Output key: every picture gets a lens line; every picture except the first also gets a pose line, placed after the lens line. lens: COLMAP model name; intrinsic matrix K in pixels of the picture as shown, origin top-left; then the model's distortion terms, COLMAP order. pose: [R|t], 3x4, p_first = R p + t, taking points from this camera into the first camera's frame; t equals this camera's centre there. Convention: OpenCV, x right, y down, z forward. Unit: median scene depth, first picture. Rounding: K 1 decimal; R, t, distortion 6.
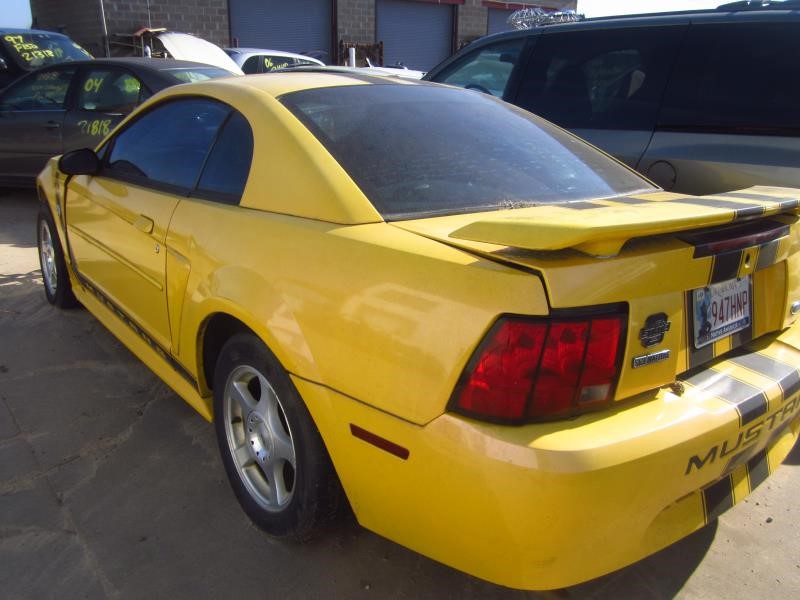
lens RADIAL K [[658.3, 0, 400.0], [0, 658.3, 300.0], [0, 0, 1]] dist [-0.004147, -0.002164]
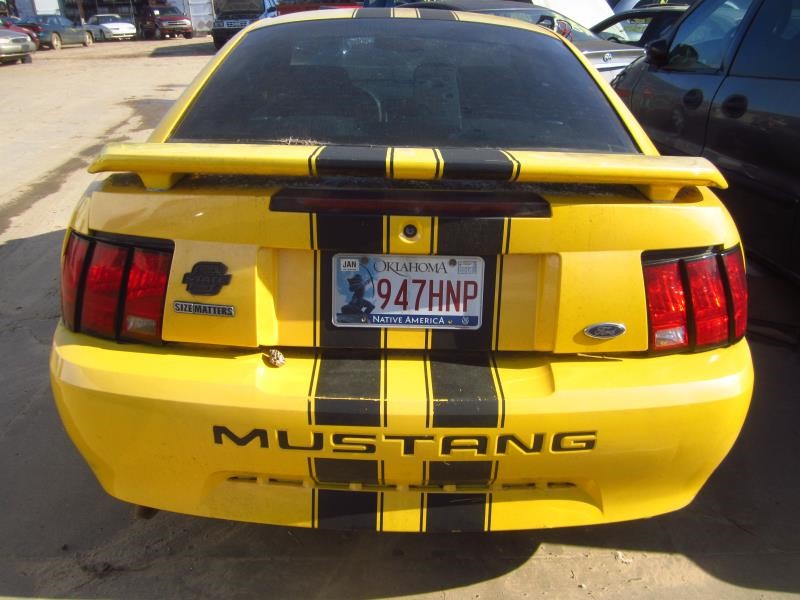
lens RADIAL K [[658.3, 0, 400.0], [0, 658.3, 300.0], [0, 0, 1]] dist [-0.004147, -0.002164]
pose [[0.746193, 0.236088, -0.622462, 1.024208], [-0.179421, 0.971728, 0.153473, -0.101446], [0.641097, -0.002838, 0.767455, 0.413322]]
